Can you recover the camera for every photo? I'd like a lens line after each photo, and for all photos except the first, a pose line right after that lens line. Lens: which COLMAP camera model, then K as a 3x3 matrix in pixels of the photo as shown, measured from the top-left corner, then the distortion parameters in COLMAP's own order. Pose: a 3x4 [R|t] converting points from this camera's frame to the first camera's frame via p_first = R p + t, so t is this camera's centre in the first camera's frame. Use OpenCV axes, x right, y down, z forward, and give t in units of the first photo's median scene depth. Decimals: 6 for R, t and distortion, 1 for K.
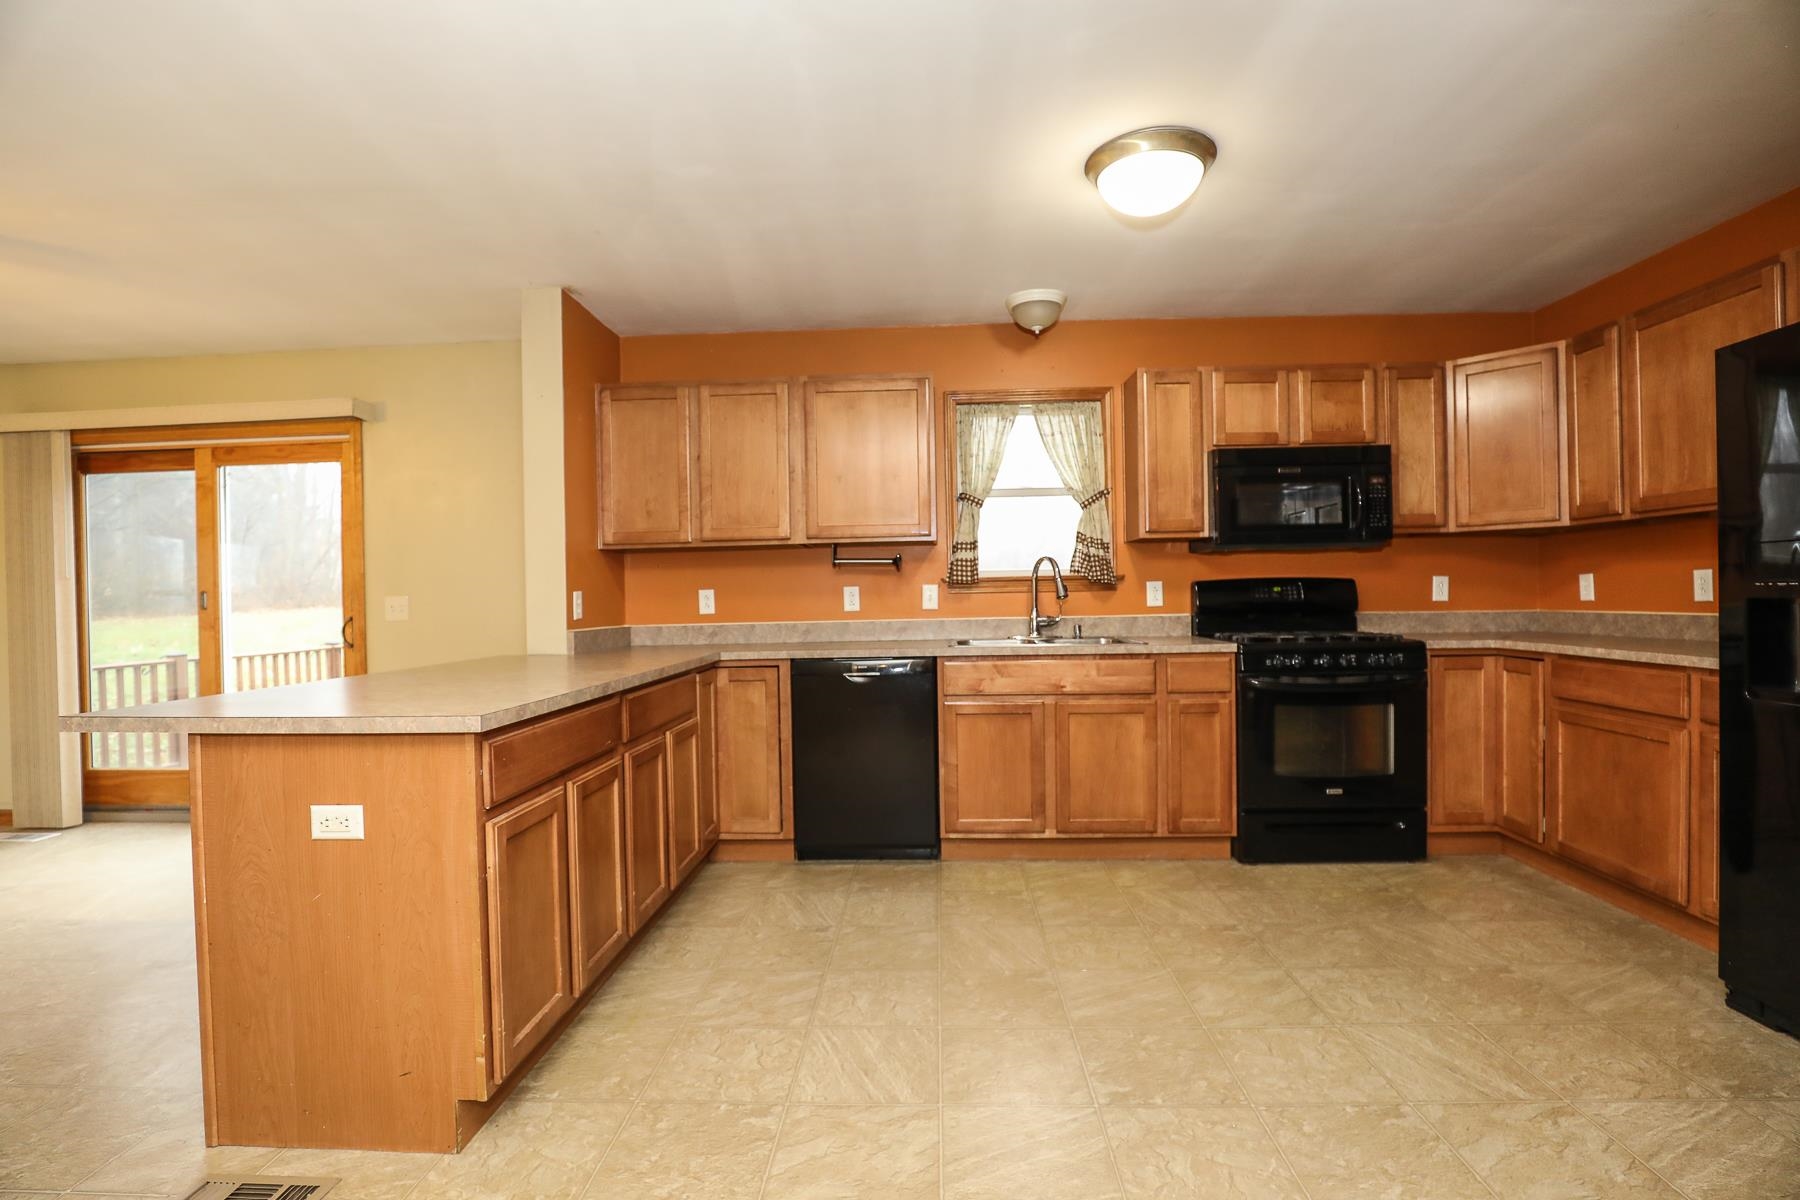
lens RADIAL K [[832.4, 0, 896.0], [0, 832.4, 605.7], [0, 0, 1]] dist [-0.030332, 0.004131]
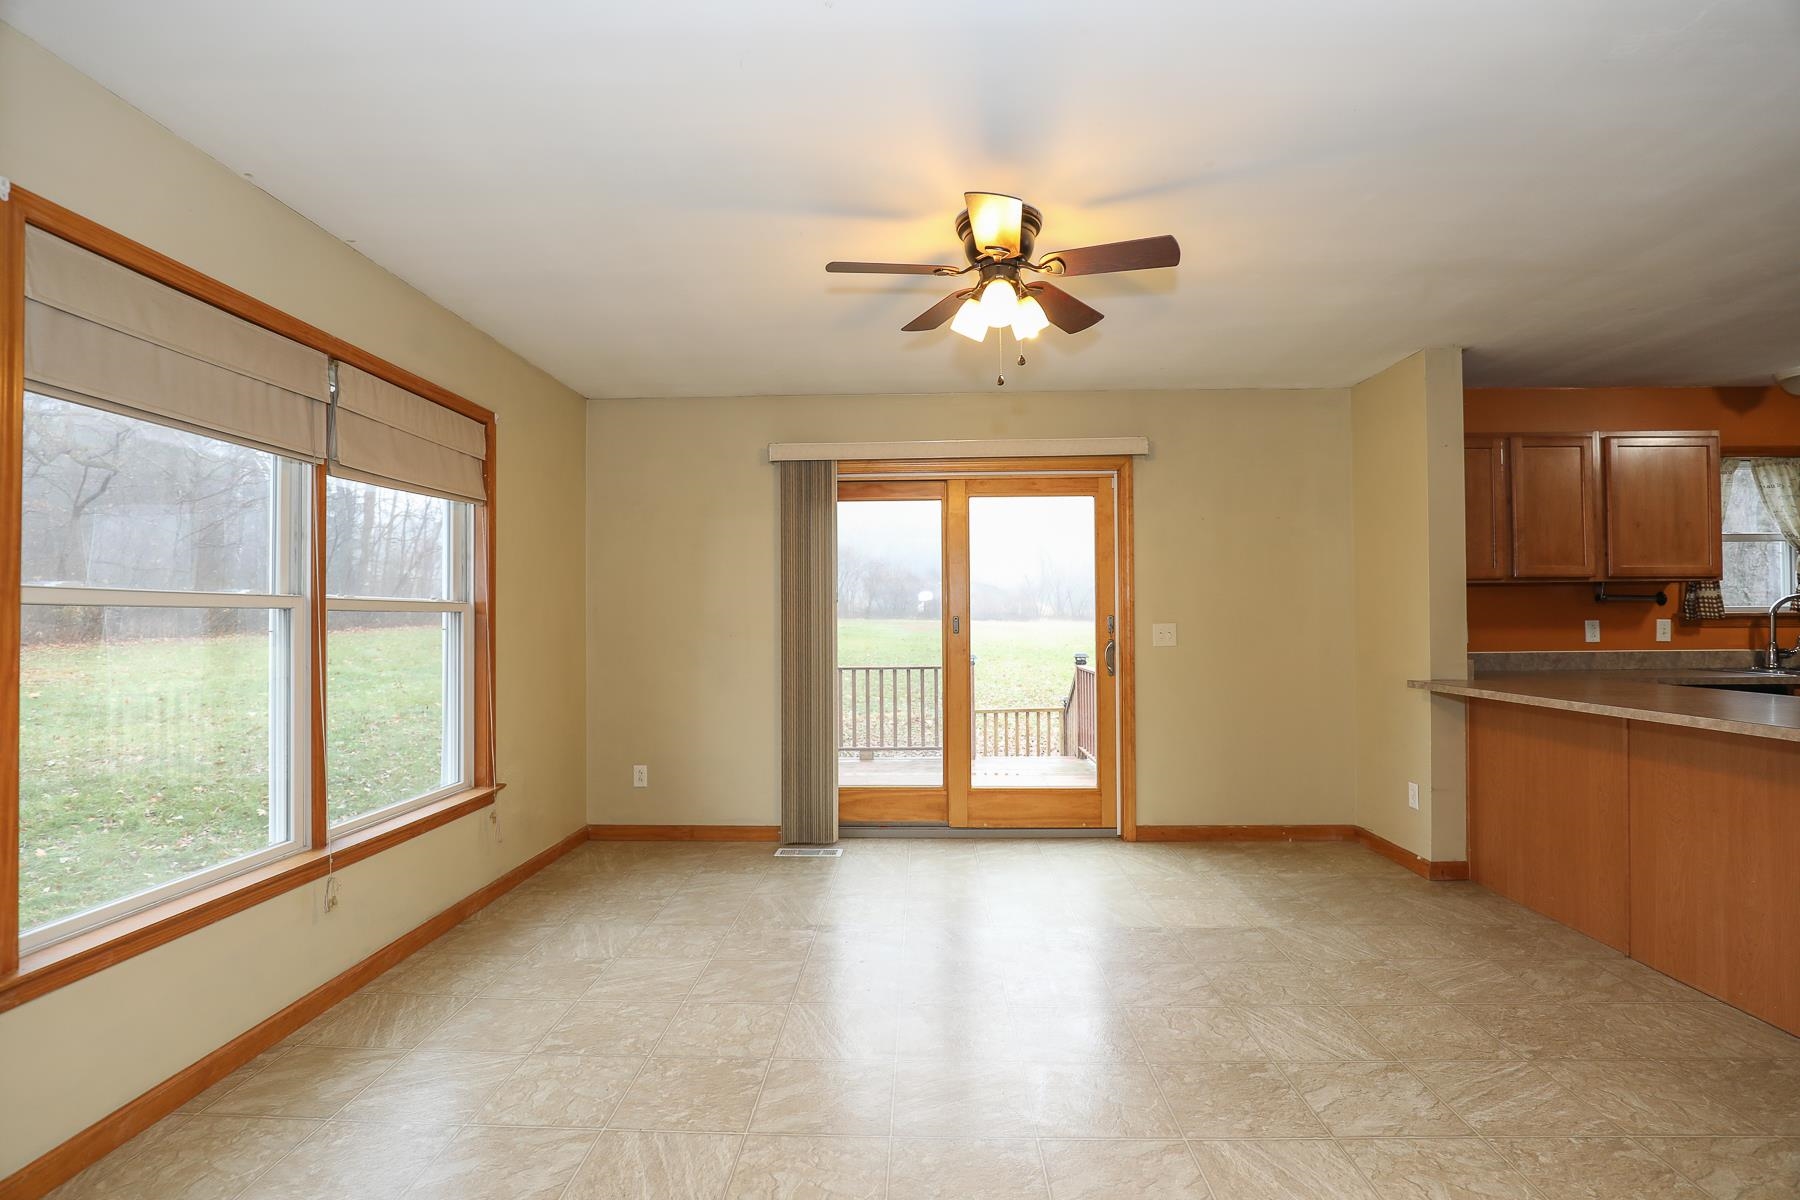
lens RADIAL K [[832.4, 0, 896.0], [0, 832.4, 605.7], [0, 0, 1]] dist [-0.030332, 0.004131]
pose [[0.999866, 0.013089, 0.009860, -1.064647], [-0.012814, 0.999541, -0.027447, -0.000461], [-0.010214, 0.027317, 0.999575, -0.075418]]
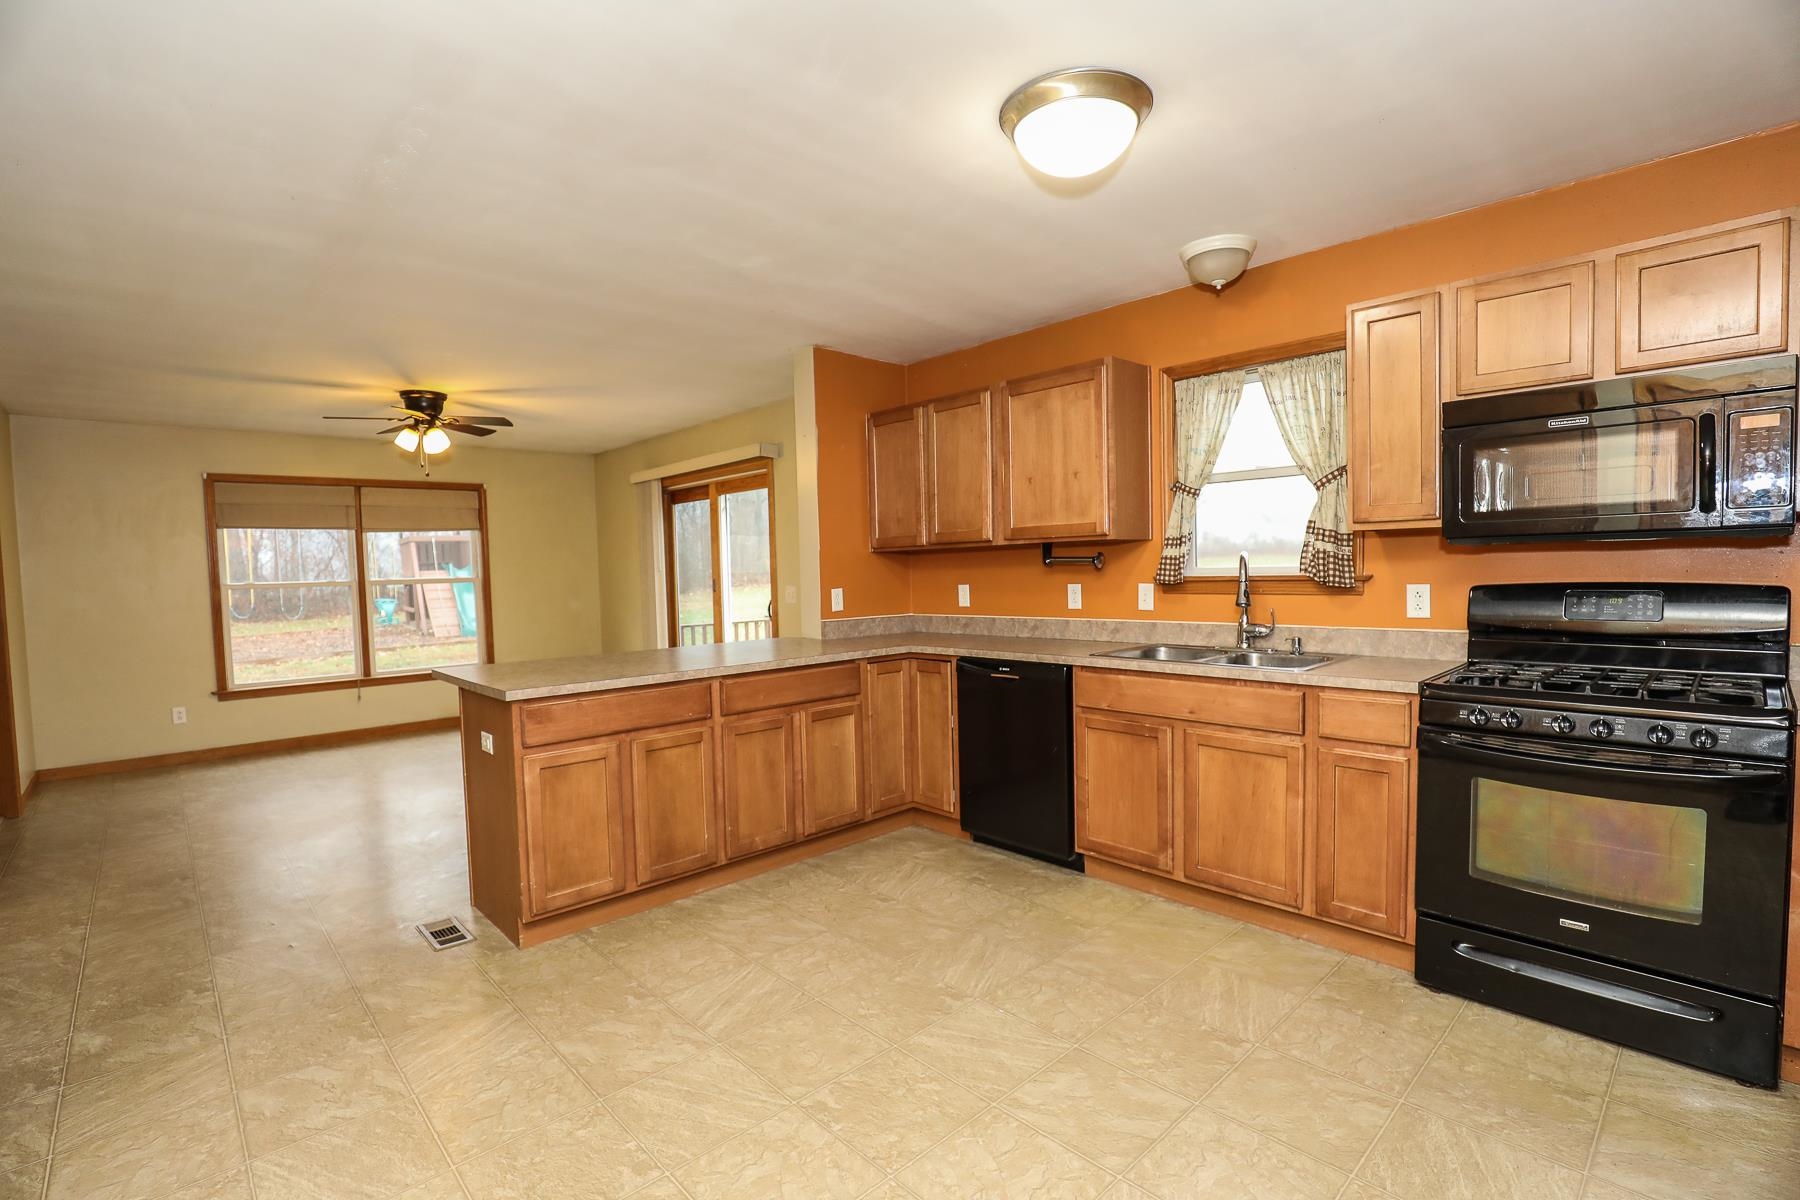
lens RADIAL K [[825.1, 0, 892.6], [0, 825.1, 609.0], [0, 0, 1]] dist [-0.024881, 0.001121]
pose [[0.712485, 0.036093, -0.700758, 0.517577], [0.005043, 0.998387, 0.056550, -0.053464], [0.701669, -0.043825, 0.711154, 0.164525]]
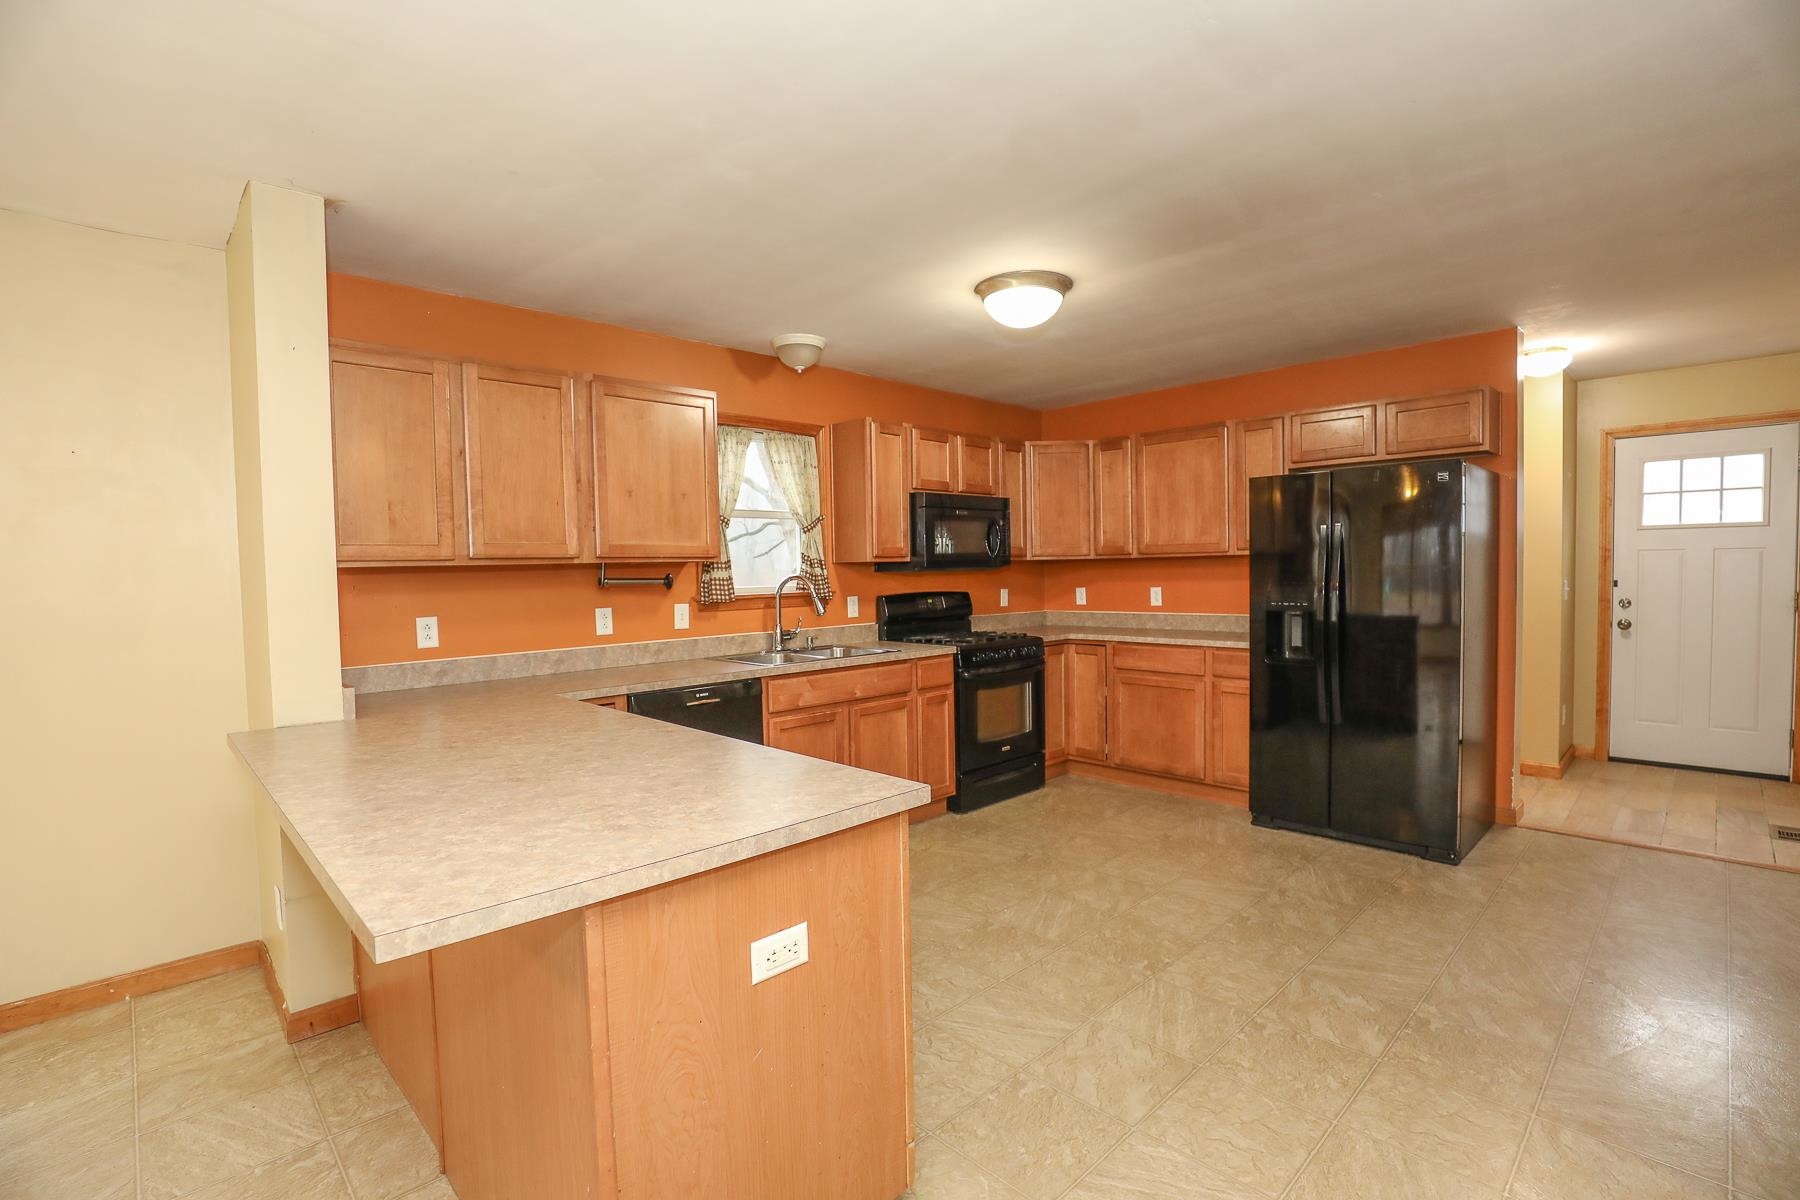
lens RADIAL K [[832.4, 0, 896.0], [0, 832.4, 605.7], [0, 0, 1]] dist [-0.030332, 0.004131]
pose [[0.685249, -0.028080, 0.727767, -0.534664], [0.016353, 0.999598, 0.023171, -0.044424], [-0.728125, -0.003977, 0.685433, 0.156596]]
